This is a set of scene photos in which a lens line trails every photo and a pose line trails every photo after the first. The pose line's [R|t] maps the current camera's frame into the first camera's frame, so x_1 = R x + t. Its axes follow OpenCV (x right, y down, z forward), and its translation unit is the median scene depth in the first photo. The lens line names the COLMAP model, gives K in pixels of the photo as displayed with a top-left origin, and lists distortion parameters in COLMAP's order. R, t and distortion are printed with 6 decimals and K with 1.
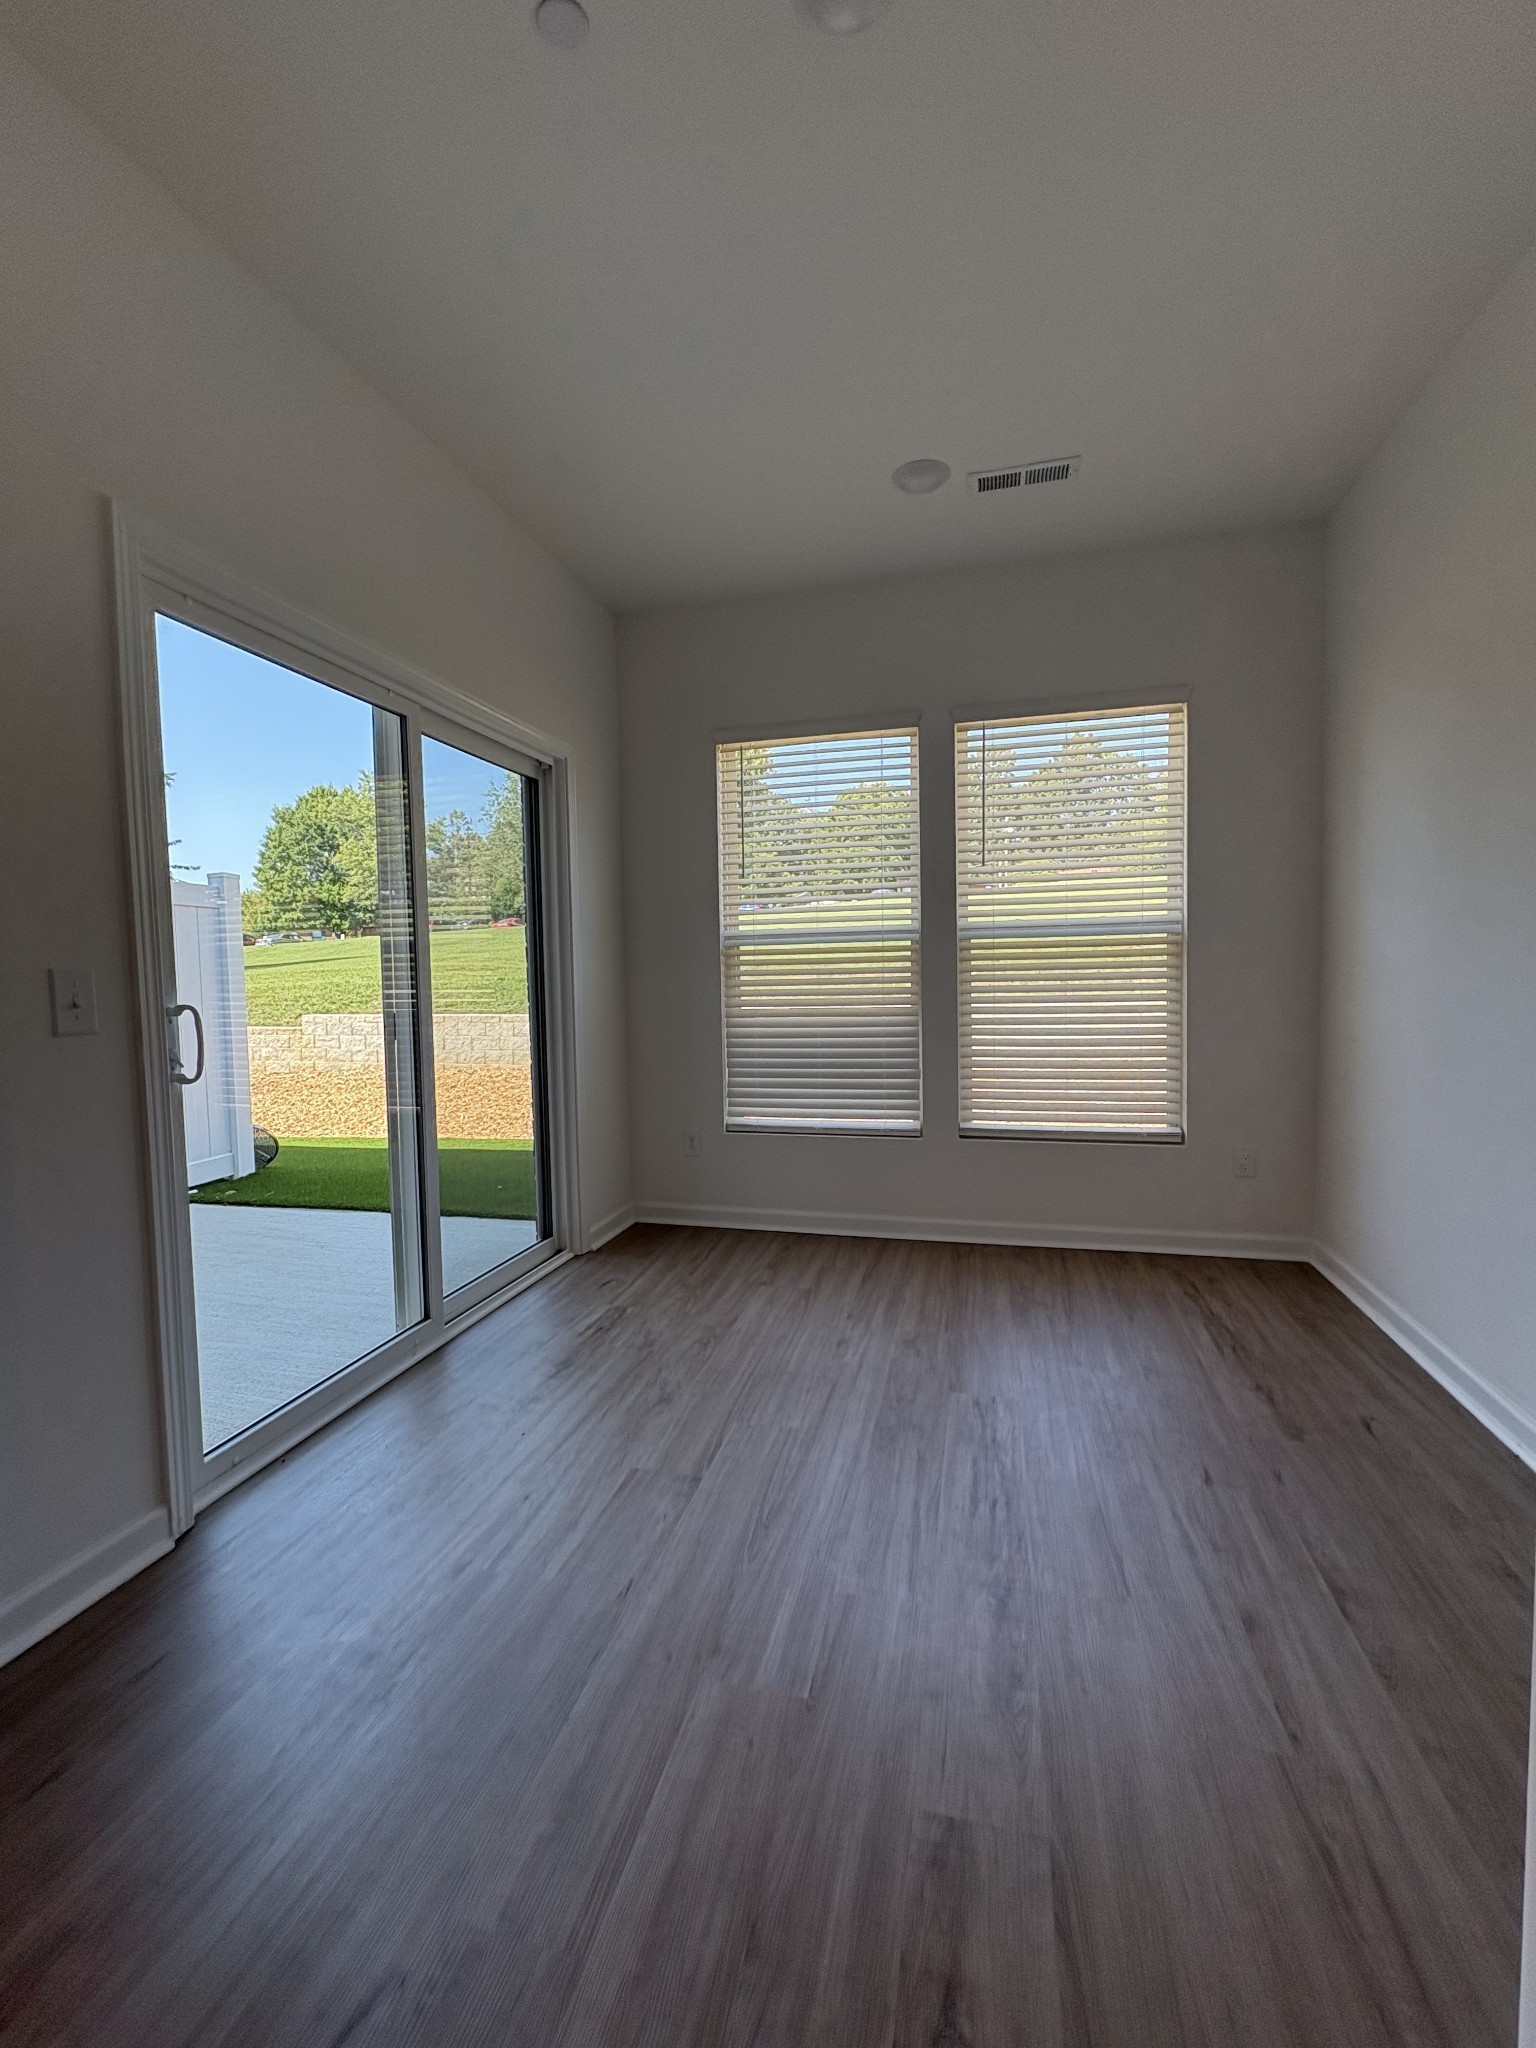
lens RADIAL K [[869.0, 0, 765.0], [0, 869.0, 1023.6], [0, 0, 1]] dist [0.000792, 0.000326]
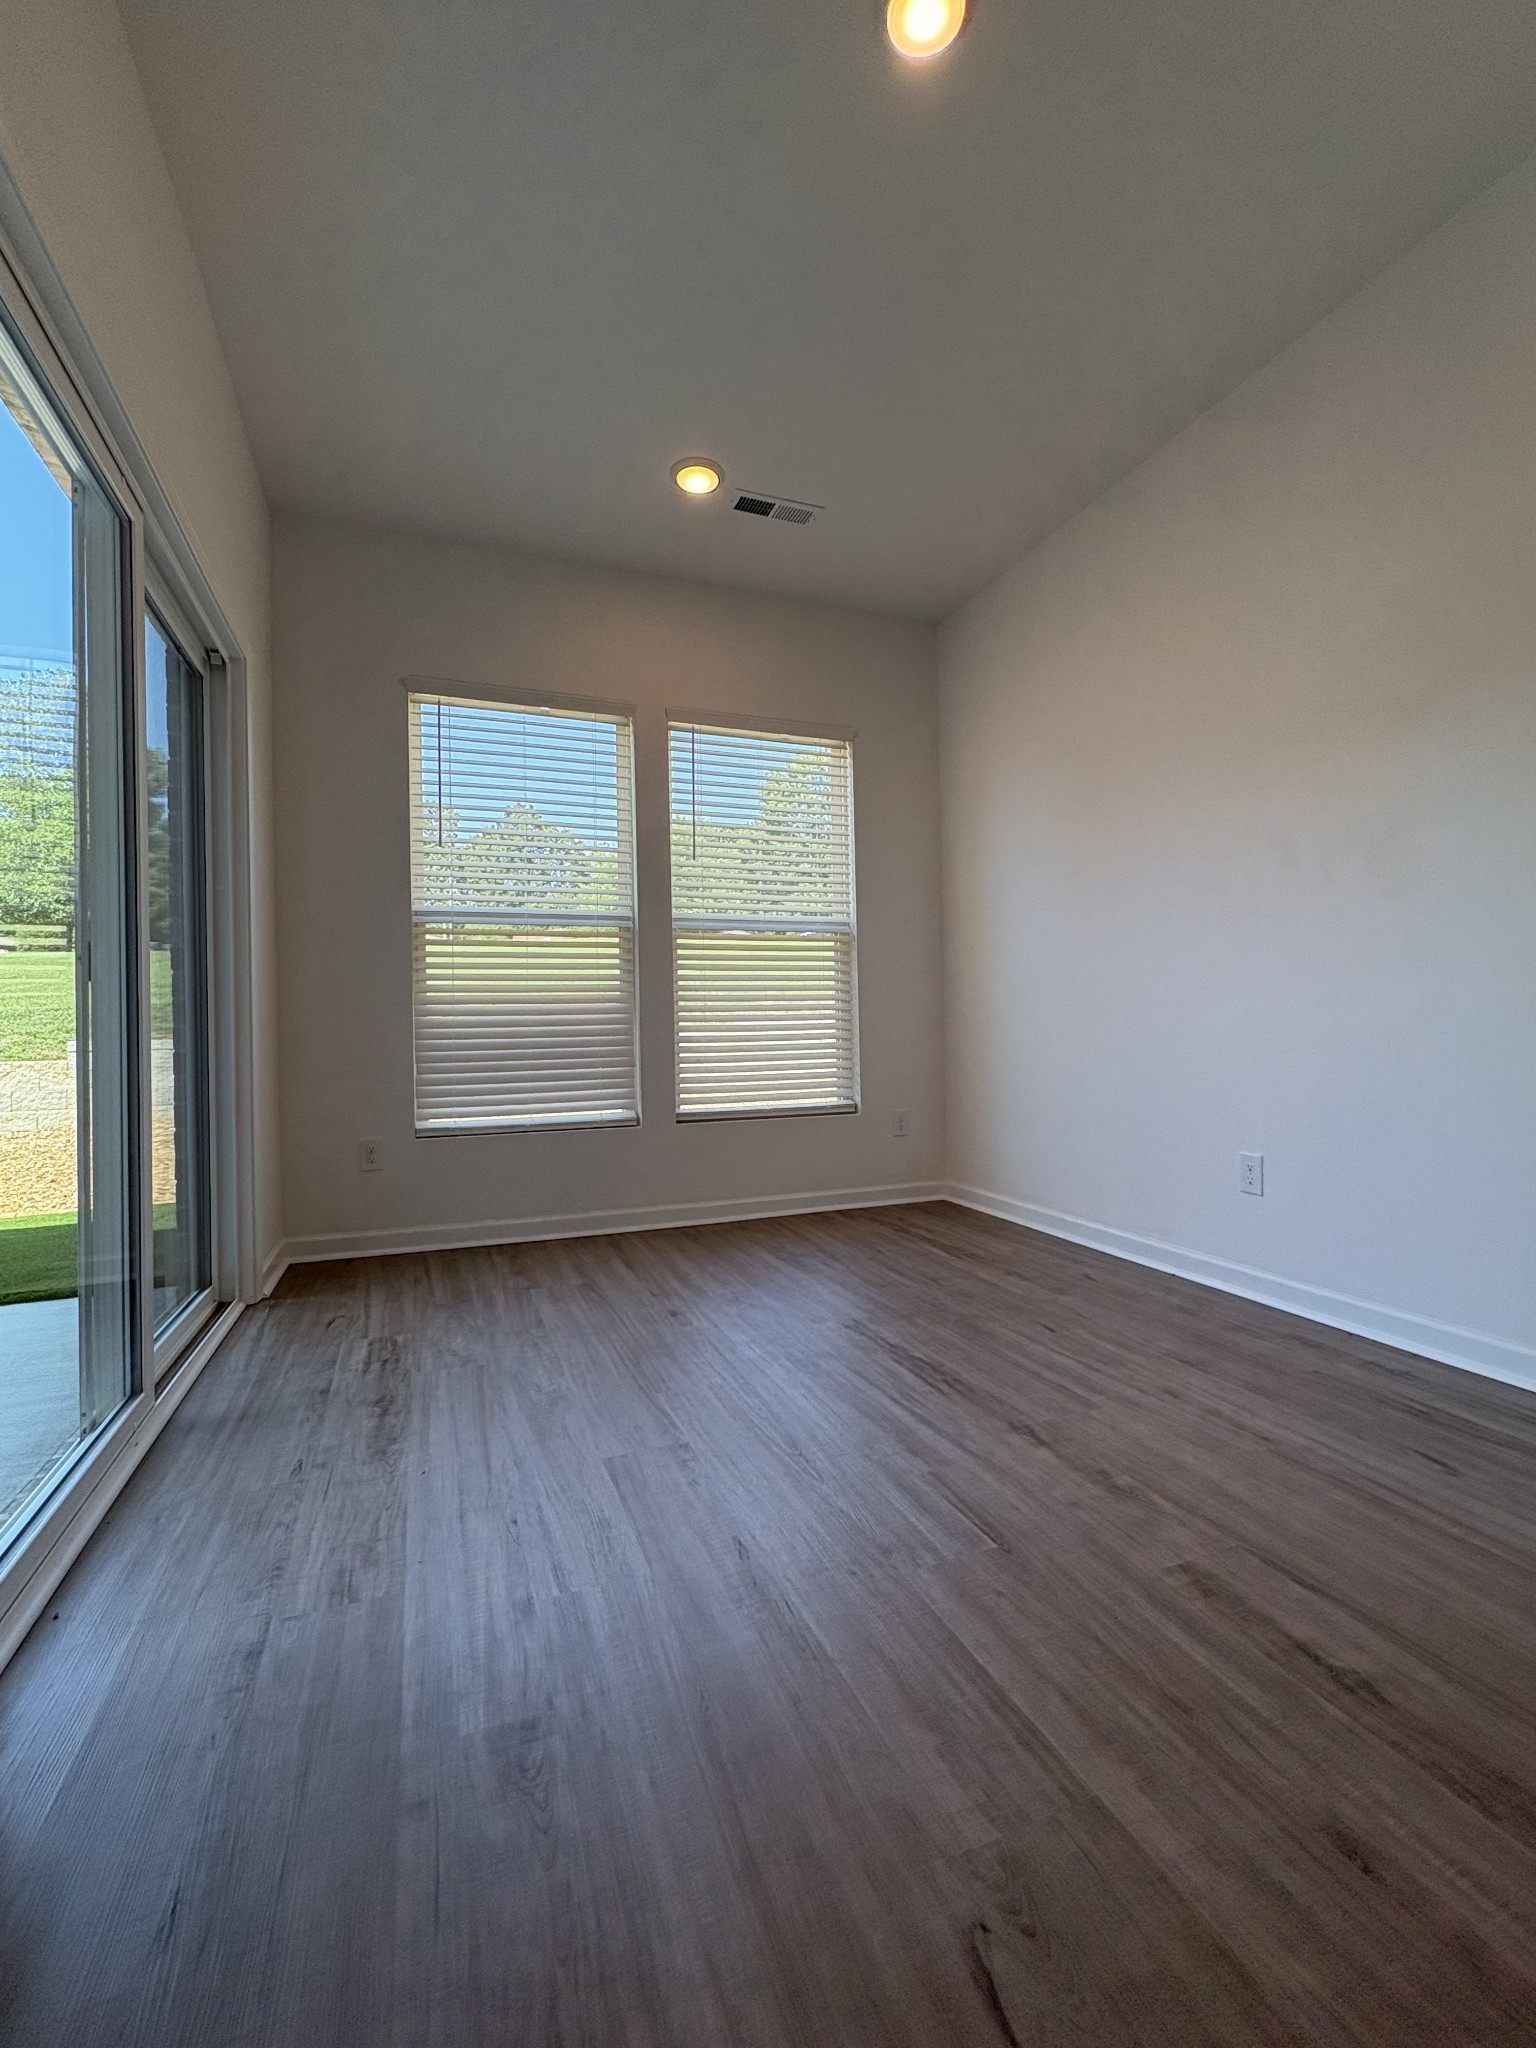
lens RADIAL K [[869.0, 0, 765.0], [0, 869.0, 1023.6], [0, 0, 1]] dist [0.000792, 0.000326]
pose [[0.812414, 0.008509, 0.583018, -0.288247], [0.033828, 0.997522, -0.061697, 0.083208], [-0.582098, 0.069846, 0.810113, 0.110587]]
